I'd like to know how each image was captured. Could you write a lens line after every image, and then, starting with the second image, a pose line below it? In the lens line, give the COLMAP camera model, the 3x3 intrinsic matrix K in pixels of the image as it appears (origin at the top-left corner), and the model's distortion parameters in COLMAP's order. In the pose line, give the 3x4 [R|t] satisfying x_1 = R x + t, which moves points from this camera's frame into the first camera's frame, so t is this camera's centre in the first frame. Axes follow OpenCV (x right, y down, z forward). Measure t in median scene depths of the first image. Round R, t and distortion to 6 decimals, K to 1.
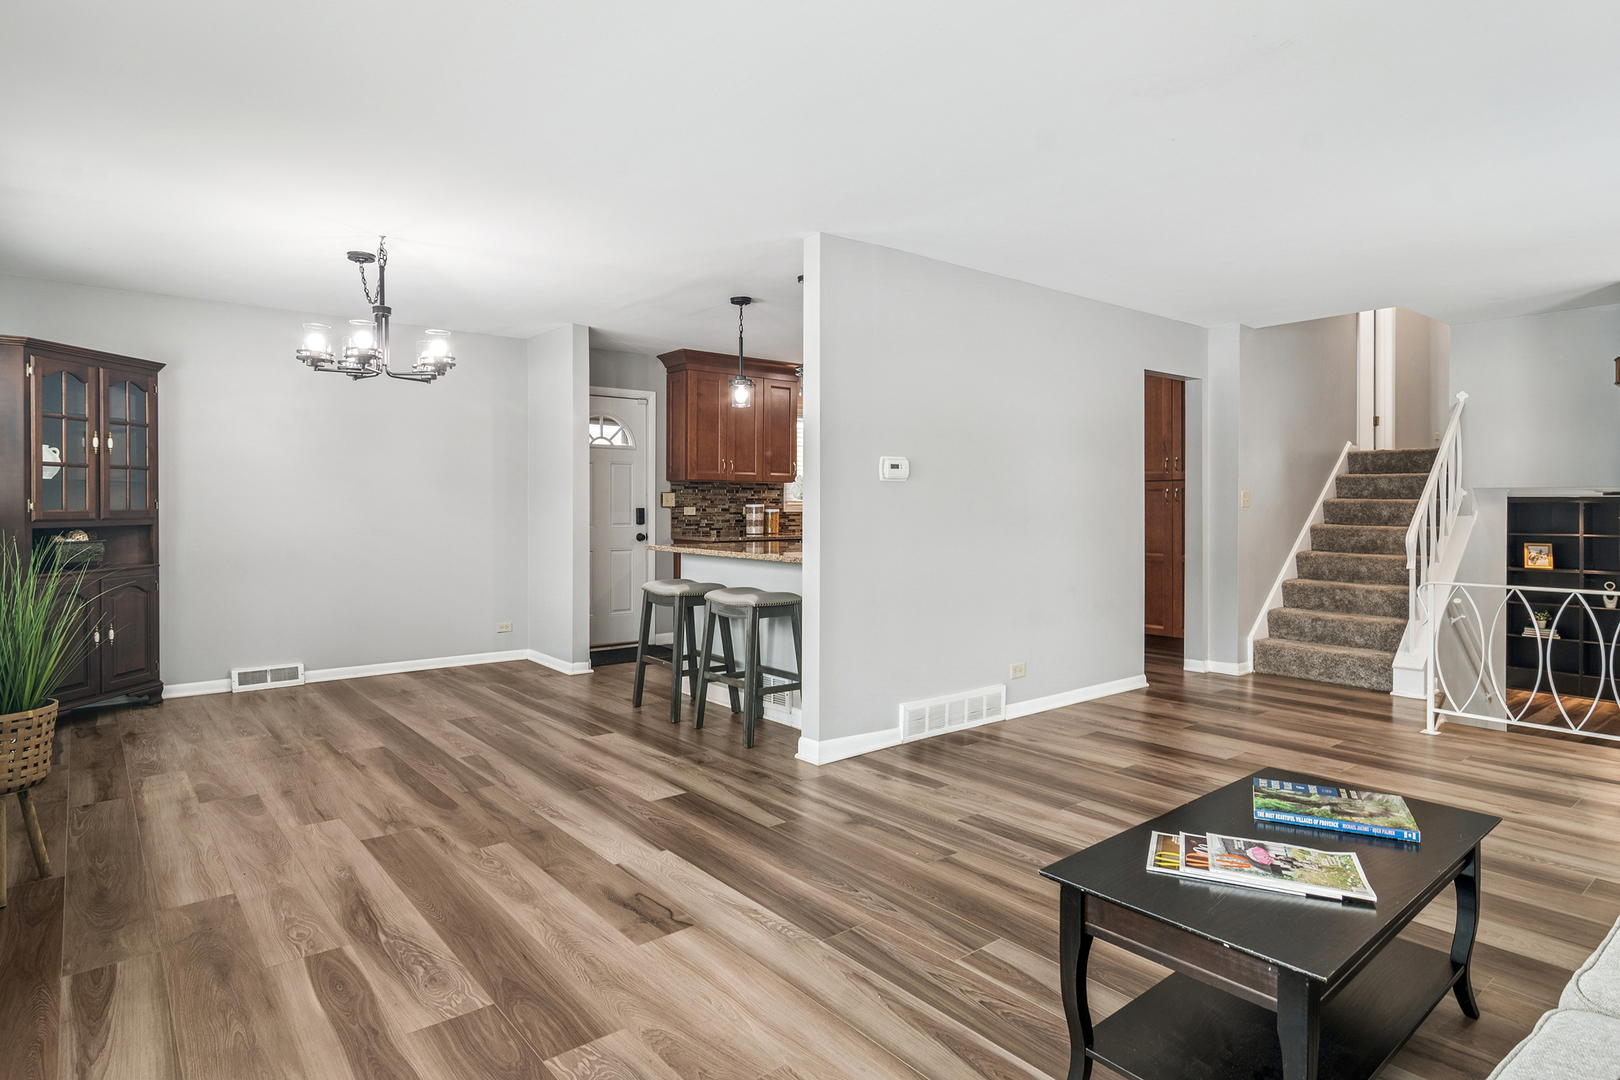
lens RADIAL K [[882.6, 0, 798.9], [0, 882.6, 532.3], [0, 0, 1]] dist [0.004168, 0.000368]
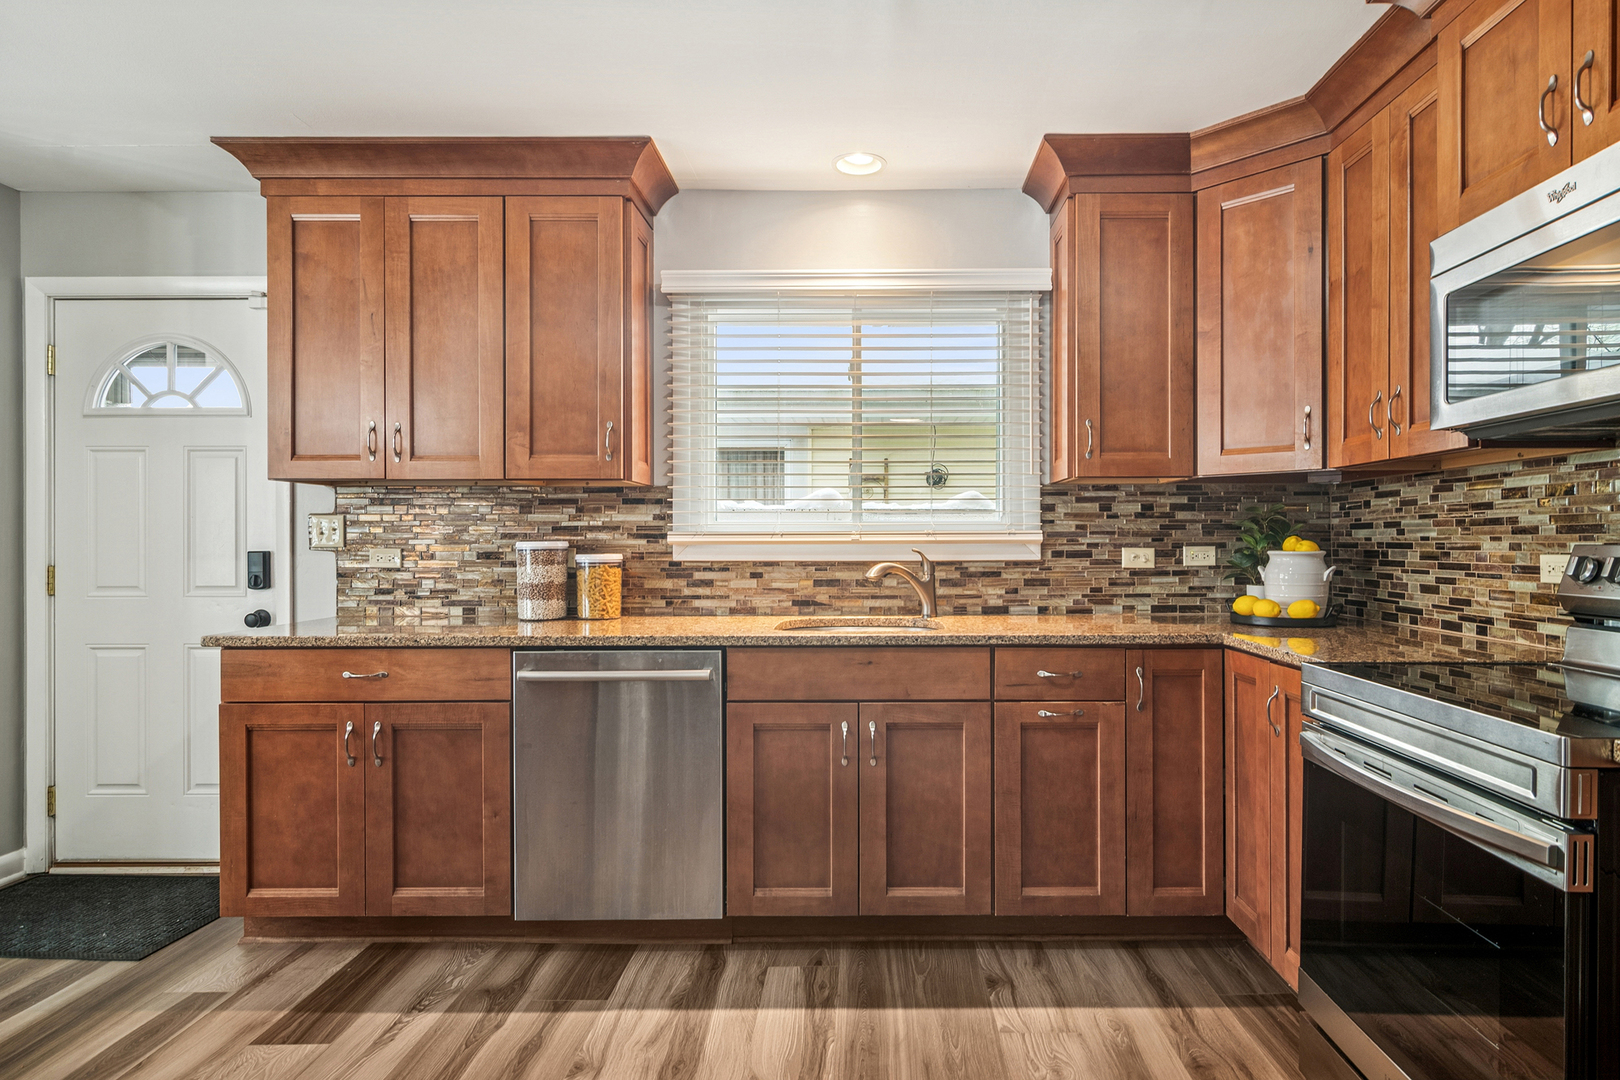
lens RADIAL K [[882.6, 0, 869.4], [0, 882.6, 546.2], [0, 0, 1]] dist [0.004168, 0.000368]
pose [[0.780908, -0.000814, -0.624646, 0.420033], [-0.015368, 0.999671, -0.020516, -0.033570], [0.624457, 0.025621, 0.780639, 1.114456]]
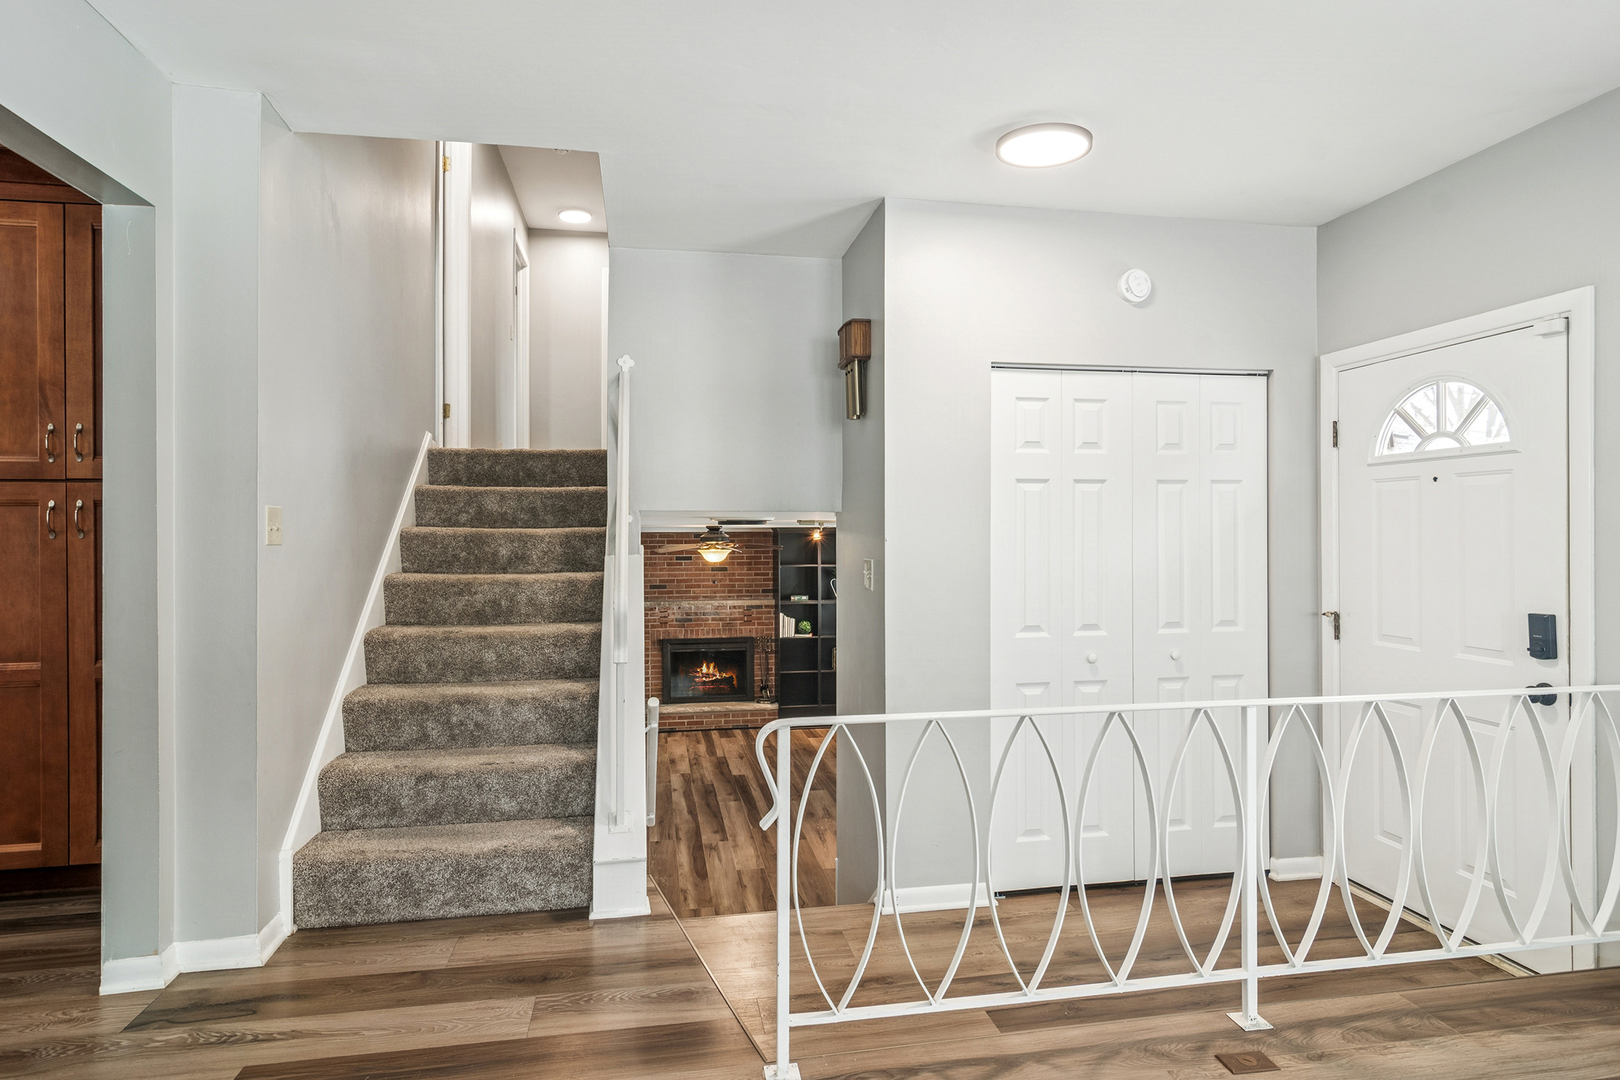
lens RADIAL K [[882.6, 0, 809.8], [0, 882.6, 526.9], [0, 0, 1]] dist [0.004168, 0.000368]
pose [[0.474192, 0.006175, 0.880400, 0.284781], [0.031220, 0.999229, -0.023823, -0.021049], [-0.879868, 0.038783, 0.473633, 0.636652]]
